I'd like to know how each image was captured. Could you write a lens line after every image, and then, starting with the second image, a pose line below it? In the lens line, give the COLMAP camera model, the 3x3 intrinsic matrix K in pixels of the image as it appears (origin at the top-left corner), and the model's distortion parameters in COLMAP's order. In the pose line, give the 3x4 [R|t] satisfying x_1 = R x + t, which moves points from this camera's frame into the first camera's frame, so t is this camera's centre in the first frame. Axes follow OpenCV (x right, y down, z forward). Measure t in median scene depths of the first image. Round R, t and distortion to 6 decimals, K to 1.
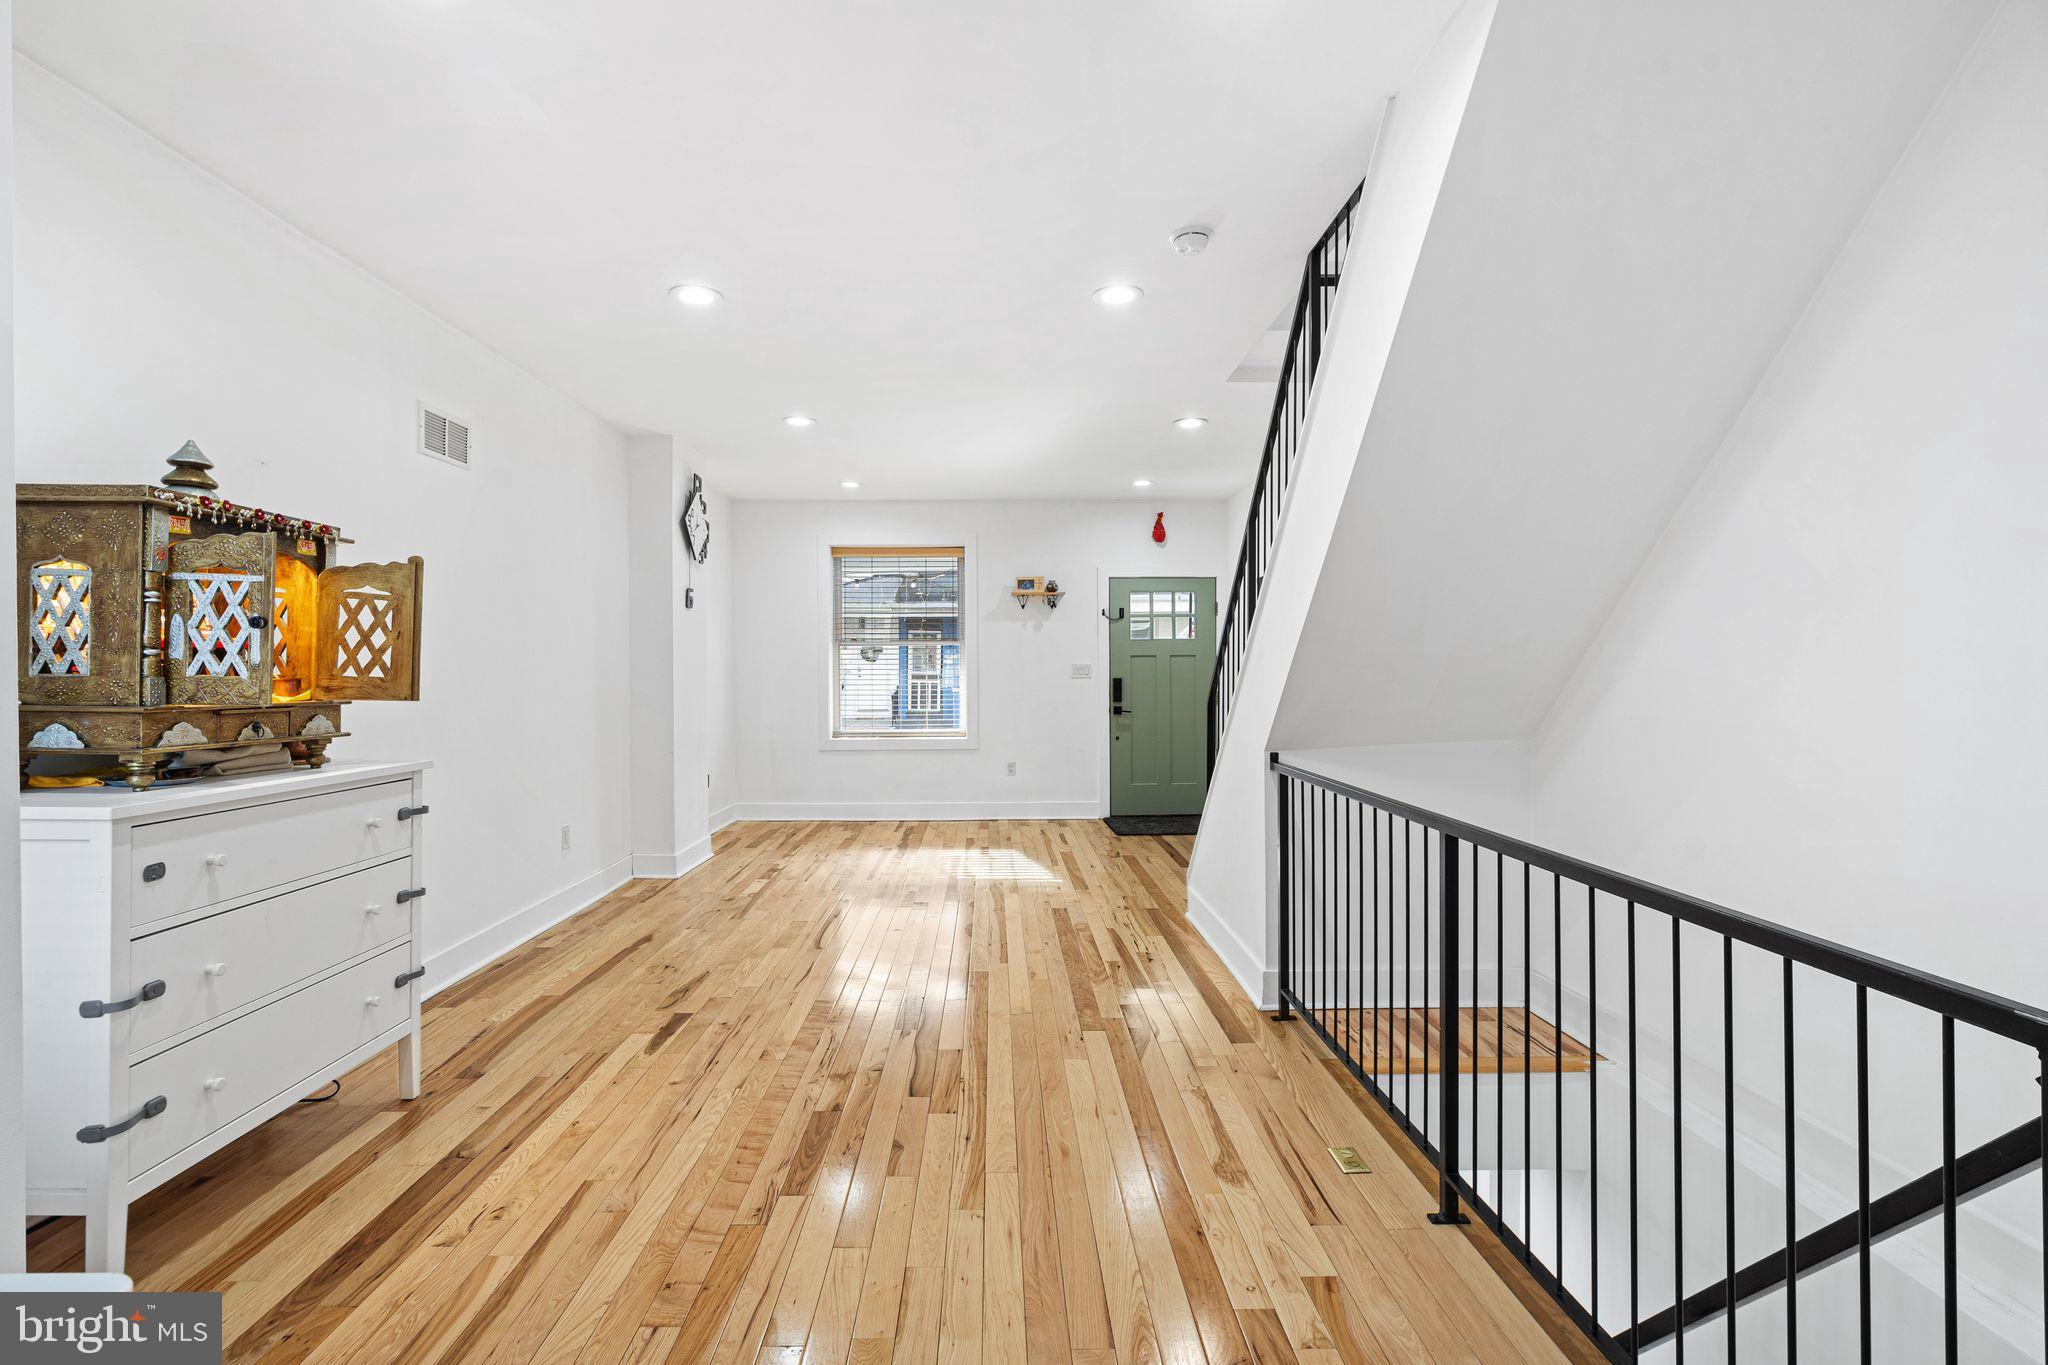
lens RADIAL K [[905.8, 0, 1004.2], [0, 905.8, 666.7], [0, 0, 1]] dist [-0.003469, 0.000091]
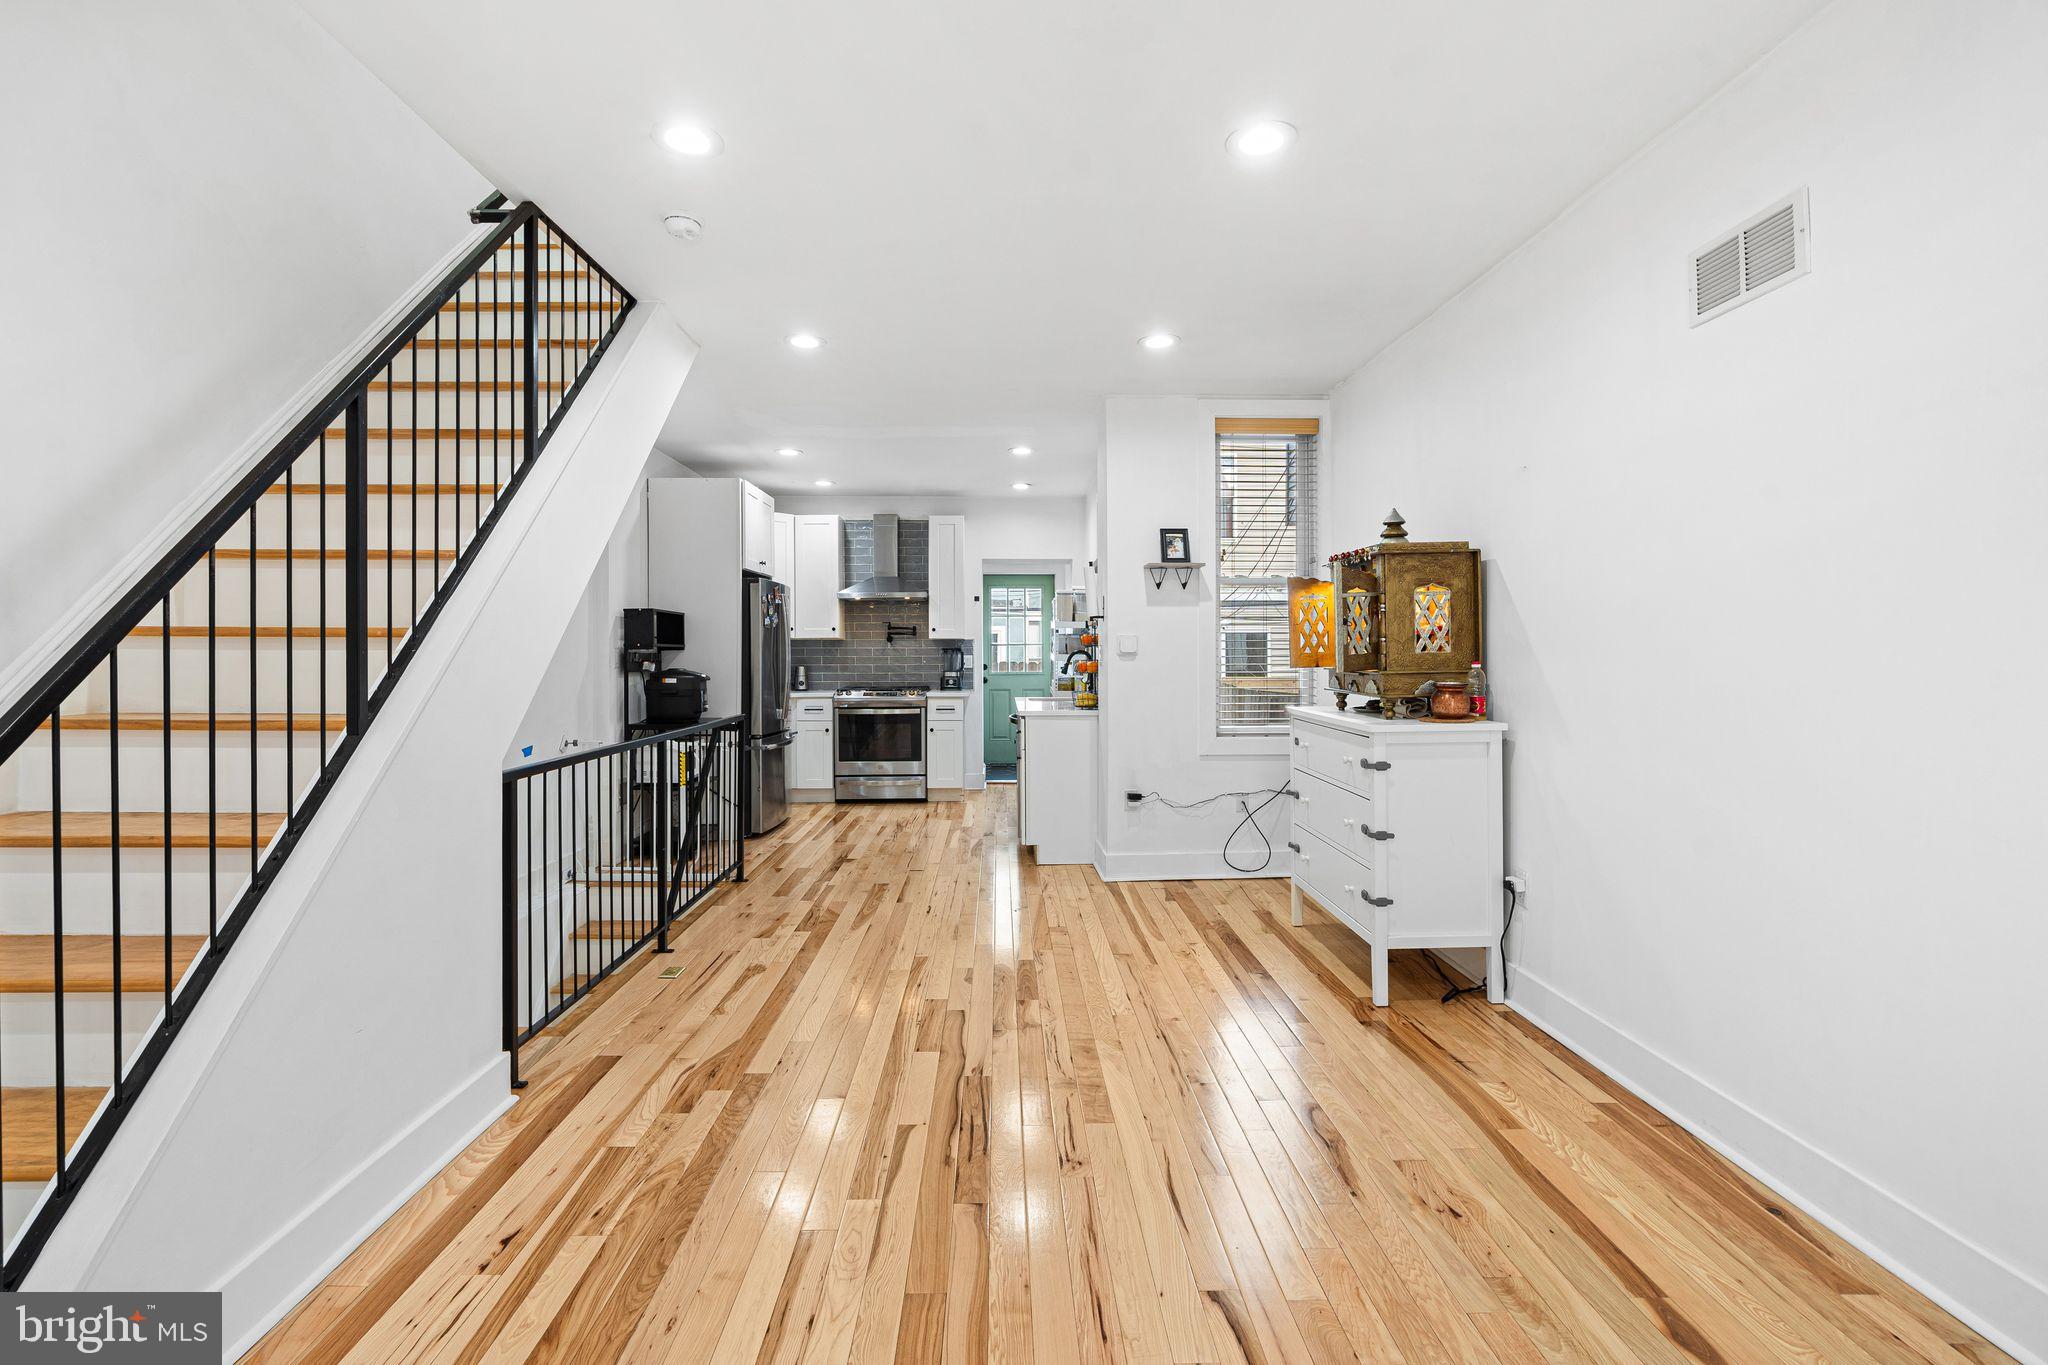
lens RADIAL K [[913.7, 0, 1009.1], [0, 913.7, 655.0], [0, 0, 1]] dist [-0.004876, 0.000430]
pose [[-0.999987, 0.004941, 0.001049, -0.147516], [0.004941, 0.999988, -0.000115, 0.008270], [-0.001049, -0.000110, -0.999999, 1.940374]]
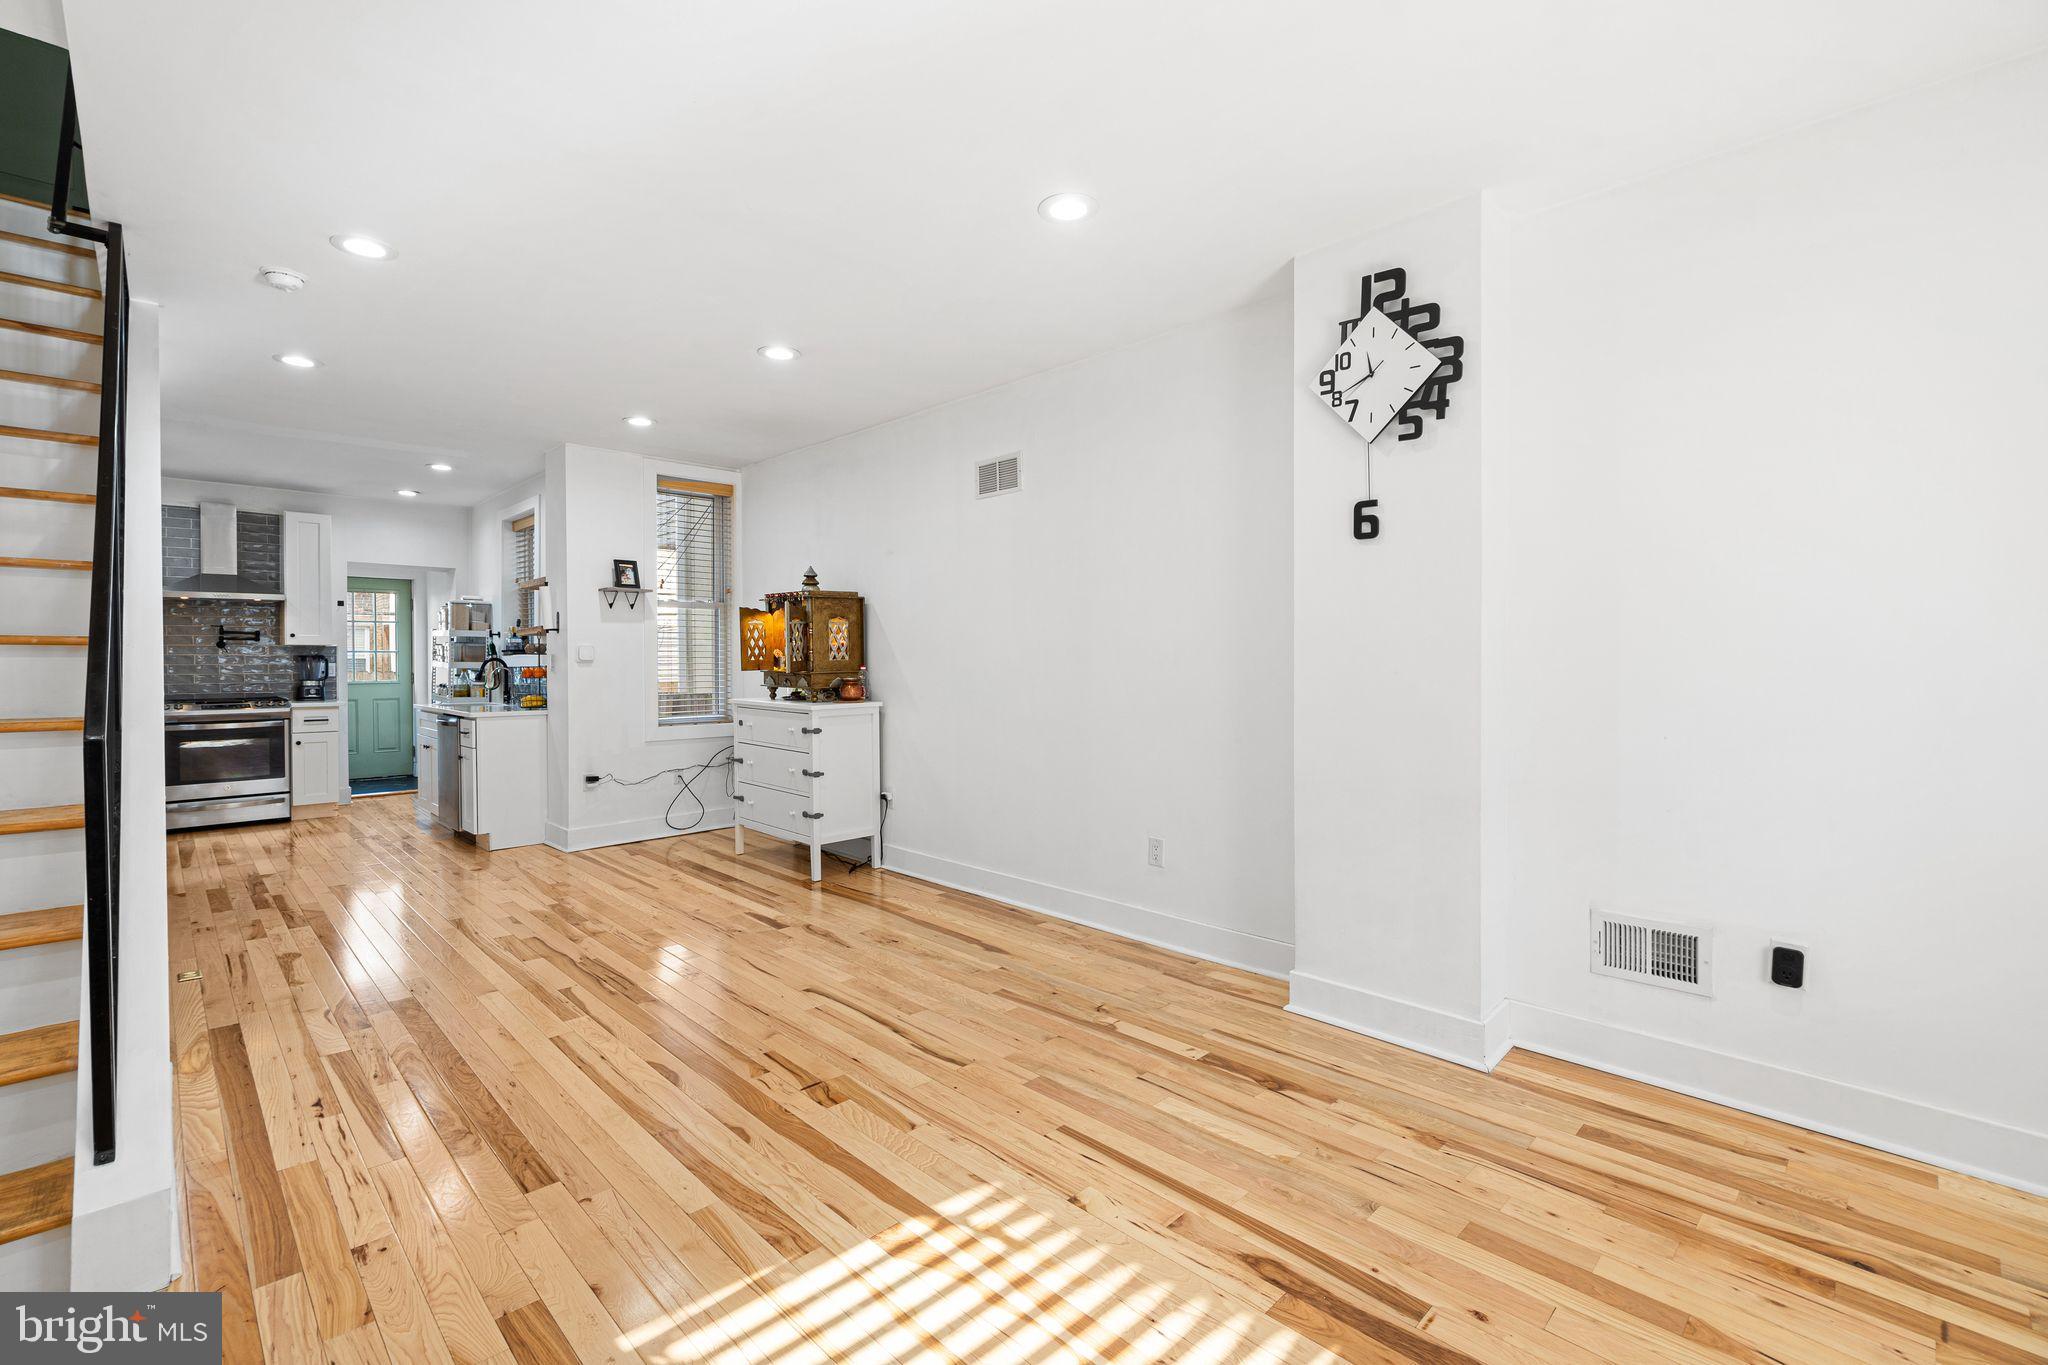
lens RADIAL K [[905.8, 0, 1004.2], [0, 905.8, 666.7], [0, 0, 1]] dist [-0.003469, 0.000091]
pose [[-0.733996, 0.010011, -0.679080, 0.307715], [0.005517, 0.999946, 0.008779, 0.007021], [0.679132, 0.002697, -0.734011, 2.352697]]
